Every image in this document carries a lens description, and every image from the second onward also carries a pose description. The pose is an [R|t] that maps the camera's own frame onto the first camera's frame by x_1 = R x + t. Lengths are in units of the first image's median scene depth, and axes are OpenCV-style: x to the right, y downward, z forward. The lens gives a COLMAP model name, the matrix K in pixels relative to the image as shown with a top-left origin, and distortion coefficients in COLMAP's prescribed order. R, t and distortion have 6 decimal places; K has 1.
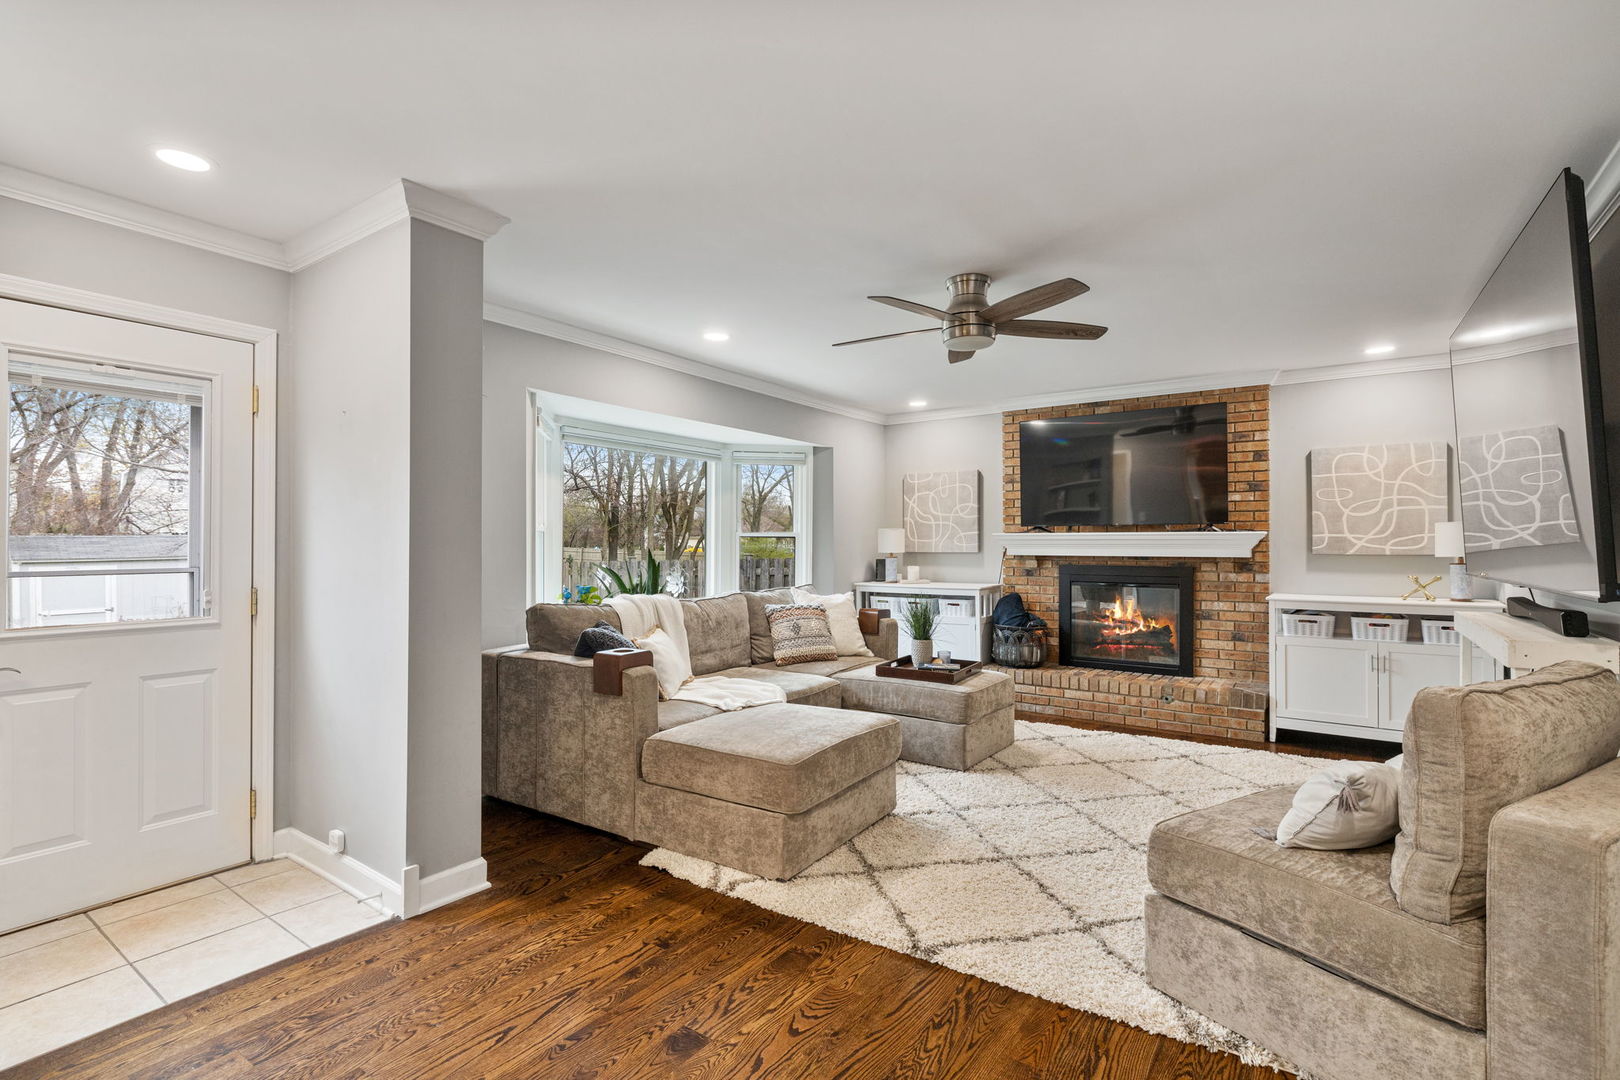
lens RADIAL K [[741.0, 0, 820.1], [0, 741.0, 544.5], [0, 0, 1]] dist [-0.005472, 0.000149]
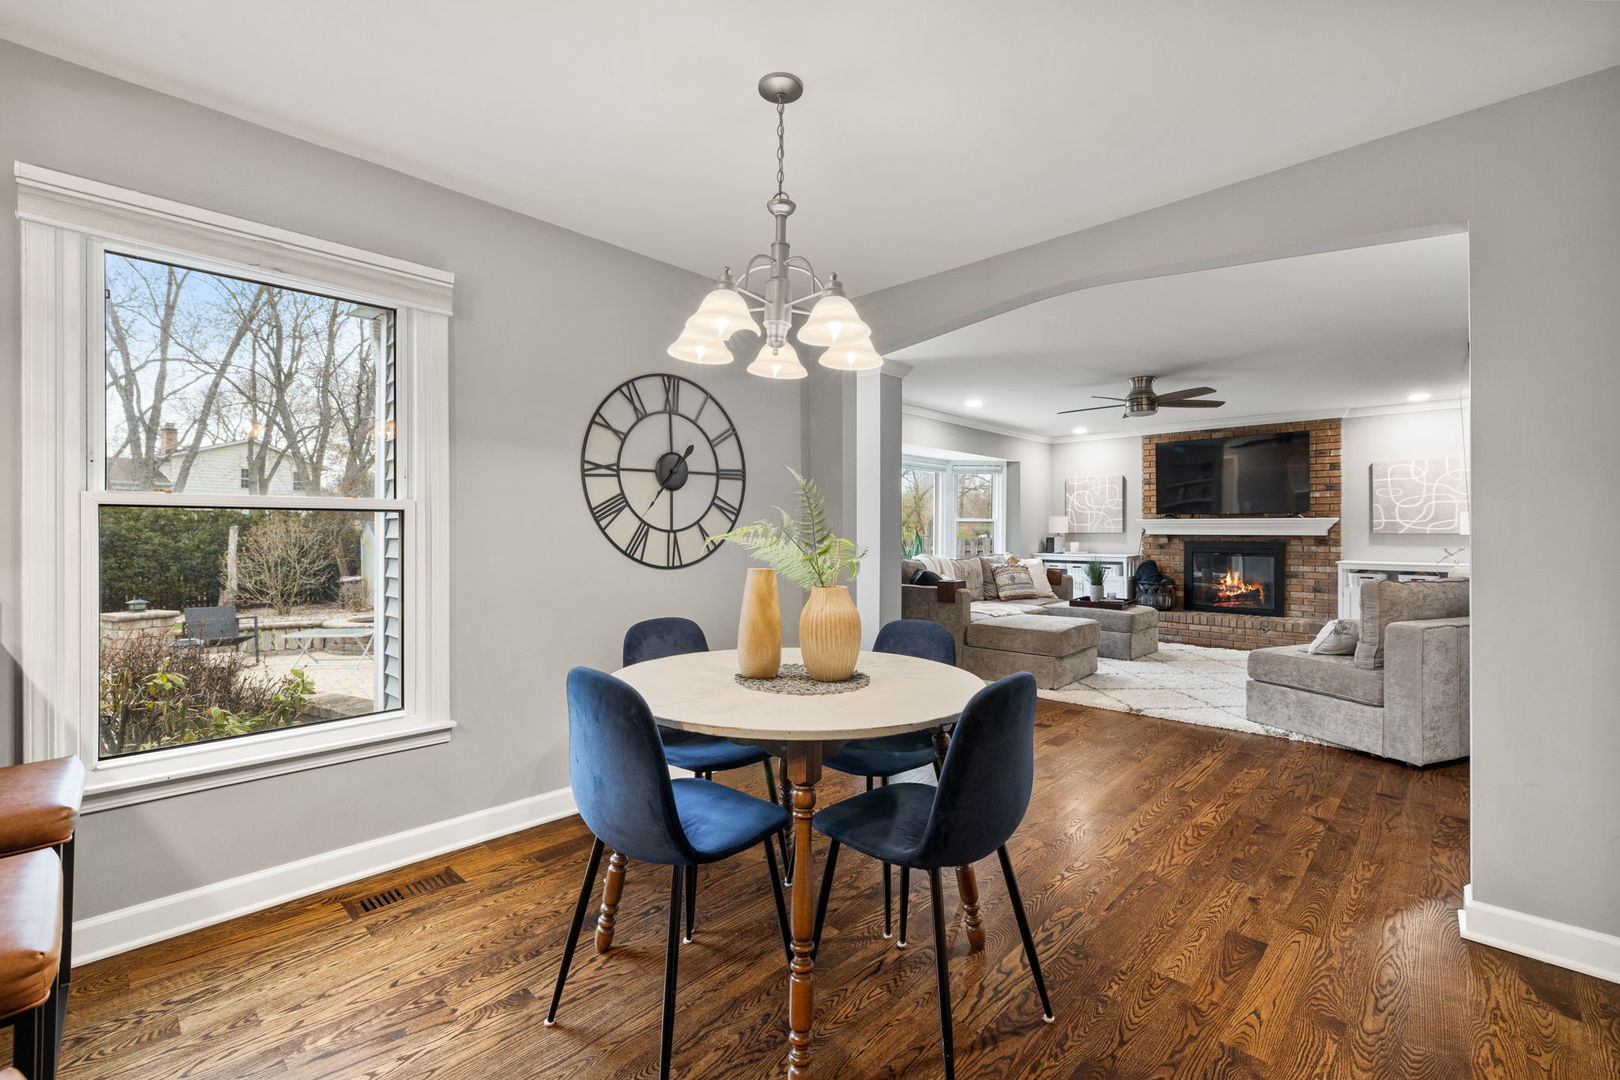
lens RADIAL K [[690.3, 0, 806.1], [0, 690.3, 533.5], [0, 0, 1]] dist [0.000654, -0.000115]
pose [[0.987243, 0.002022, -0.159205, -0.222680], [-0.001388, 0.999991, 0.004089, 0.009262], [0.159212, -0.003816, 0.987237, -0.522262]]
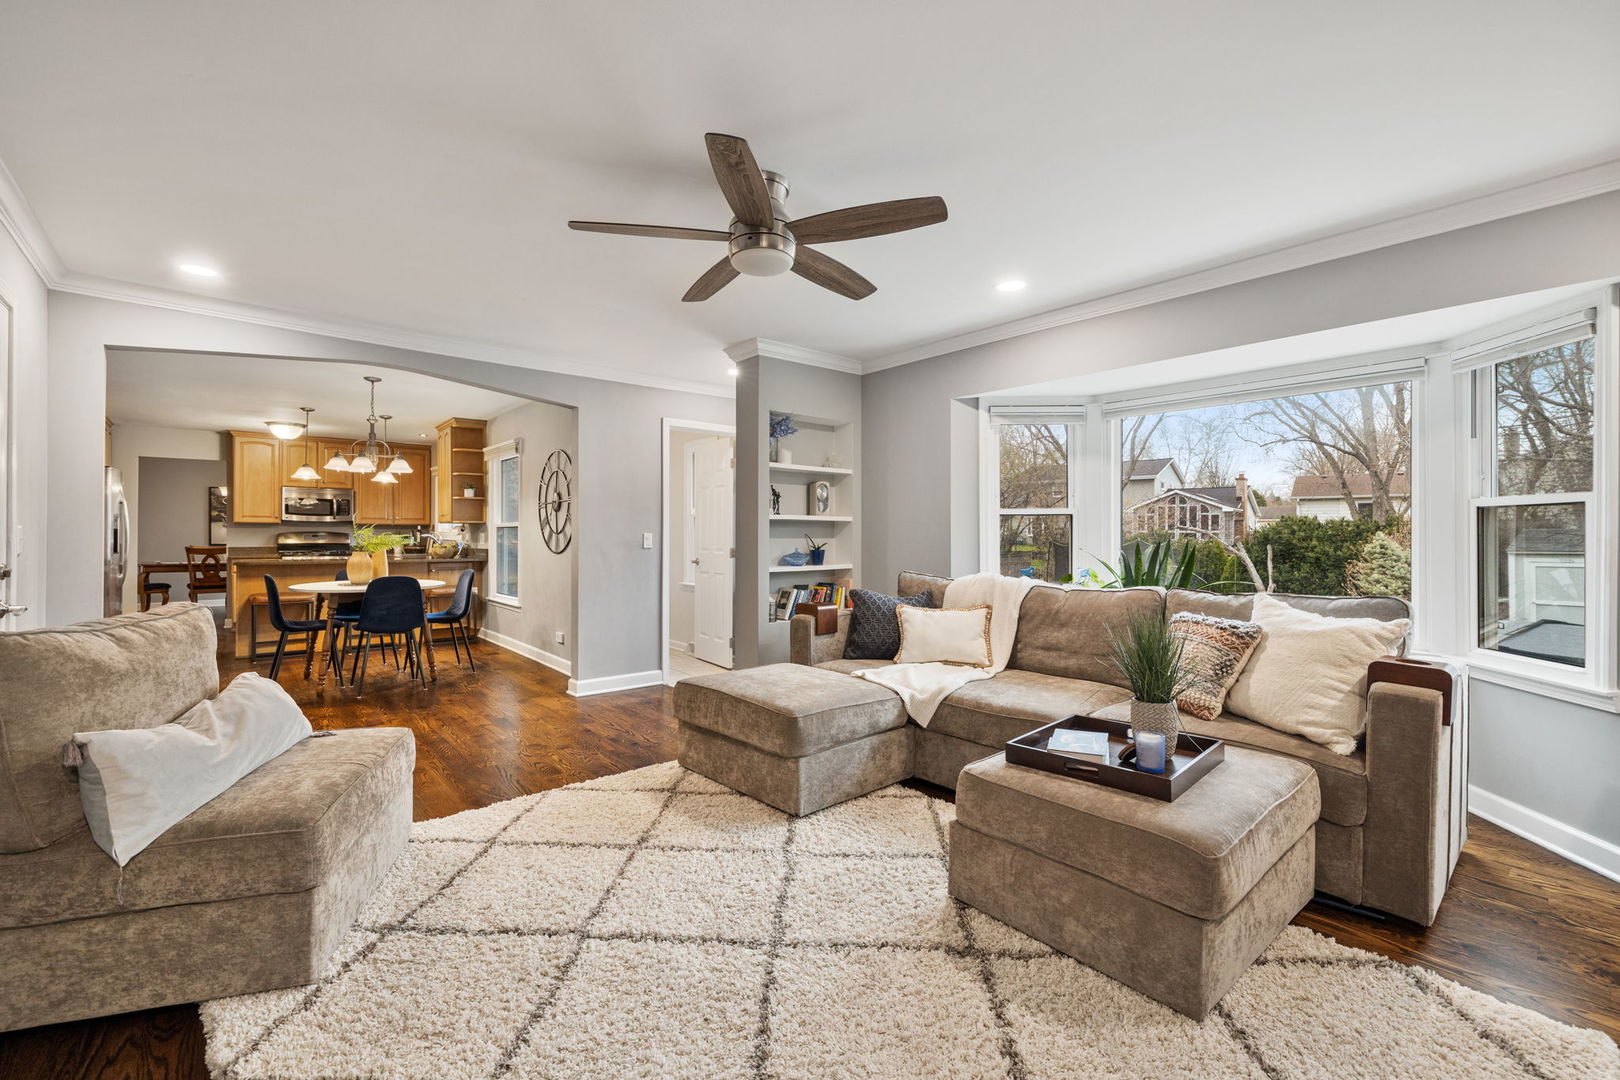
lens RADIAL K [[690.3, 0, 806.6], [0, 690.3, 530.5], [0, 0, 1]] dist [0.000654, -0.000115]
pose [[-0.249261, -0.009912, -0.968386, 0.579100], [-0.001662, 0.999951, -0.009807, 0.014691], [0.968435, -0.000835, -0.249265, 0.783792]]
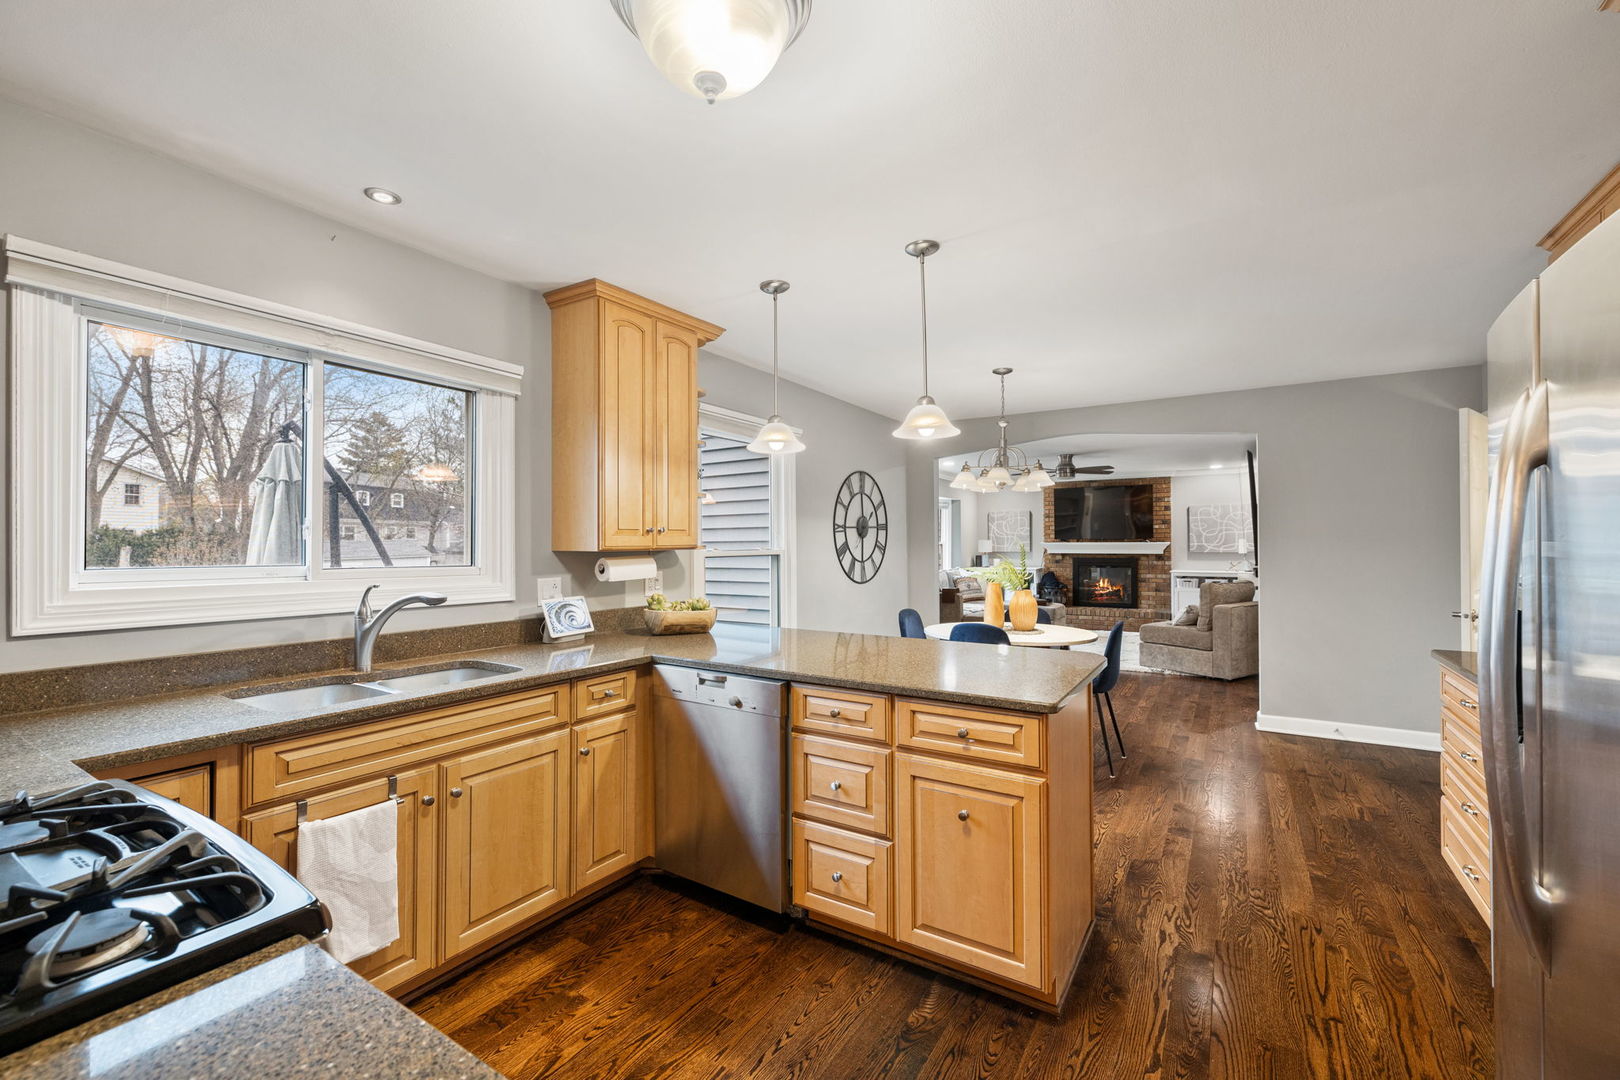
lens RADIAL K [[690.3, 0, 801.1], [0, 690.3, 537.8], [0, 0, 1]] dist [0.000654, -0.000115]
pose [[0.998696, -0.003677, 0.050920, -0.613773], [0.003965, 0.999977, -0.005560, -0.023570], [-0.050898, 0.005754, 0.998687, -1.023817]]
